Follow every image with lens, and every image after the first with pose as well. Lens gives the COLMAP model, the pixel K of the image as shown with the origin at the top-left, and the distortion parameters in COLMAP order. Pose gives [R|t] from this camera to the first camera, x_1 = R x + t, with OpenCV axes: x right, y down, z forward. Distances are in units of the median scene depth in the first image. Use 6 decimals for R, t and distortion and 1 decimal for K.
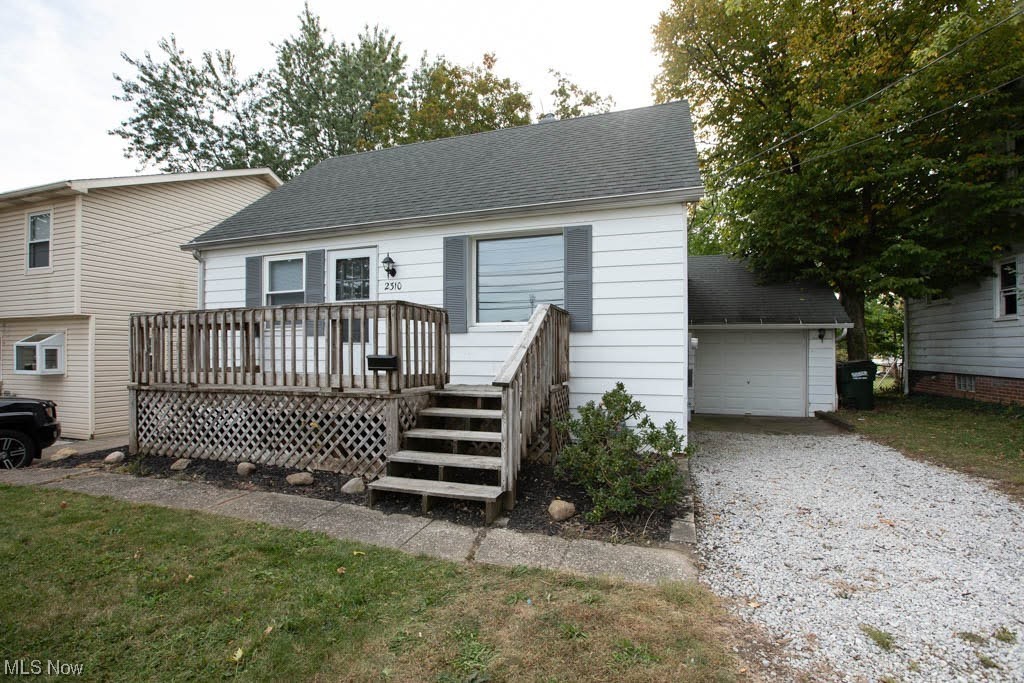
lens RADIAL K [[468.9, 0, 512.8], [0, 468.9, 350.2], [0, 0, 1]] dist [-0.047398, 0.016881]
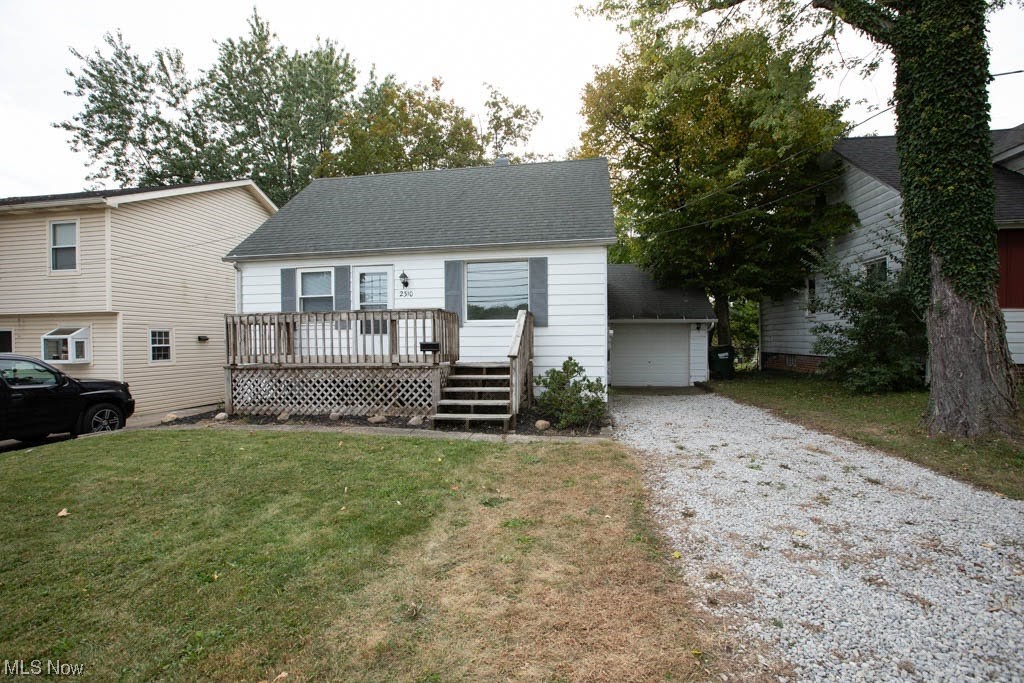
lens RADIAL K [[468.9, 0, 512.8], [0, 468.9, 350.2], [0, 0, 1]] dist [-0.047398, 0.016881]
pose [[0.986129, -0.010312, 0.165661, -0.162274], [0.006838, 0.999745, 0.021527, 0.003778], [-0.165841, -0.020096, 0.985948, -0.409339]]
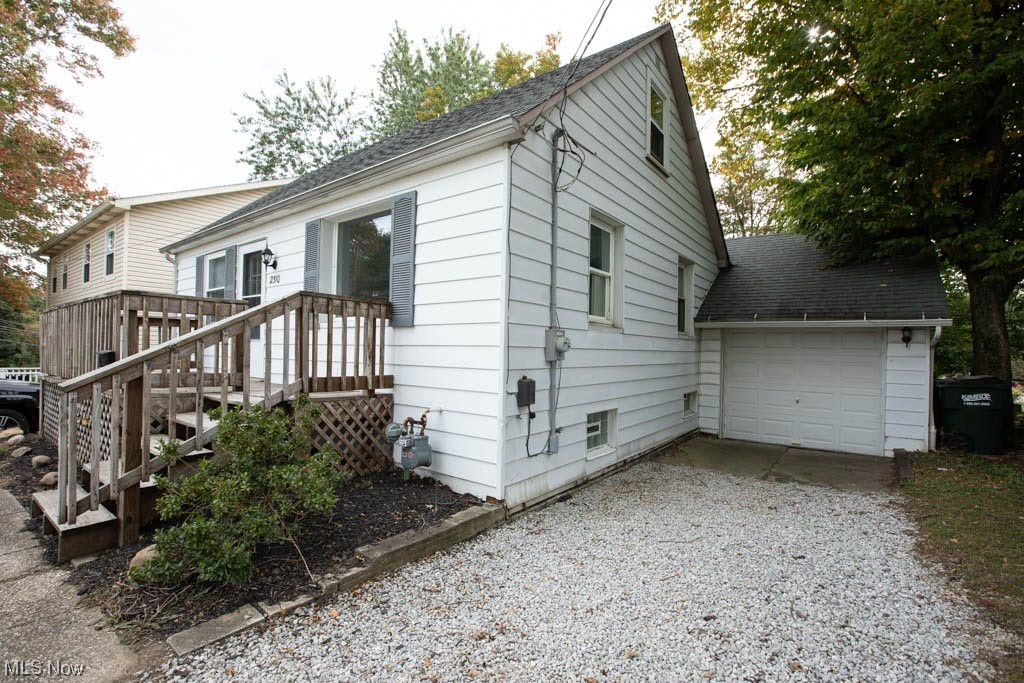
lens RADIAL K [[468.9, 0, 512.8], [0, 468.9, 350.2], [0, 0, 1]] dist [-0.047398, 0.016881]
pose [[0.948120, 0.017757, -0.317416, 0.461060], [-0.018831, 0.999823, -0.000316, -0.003240], [0.317354, 0.006276, 0.948286, 0.251555]]
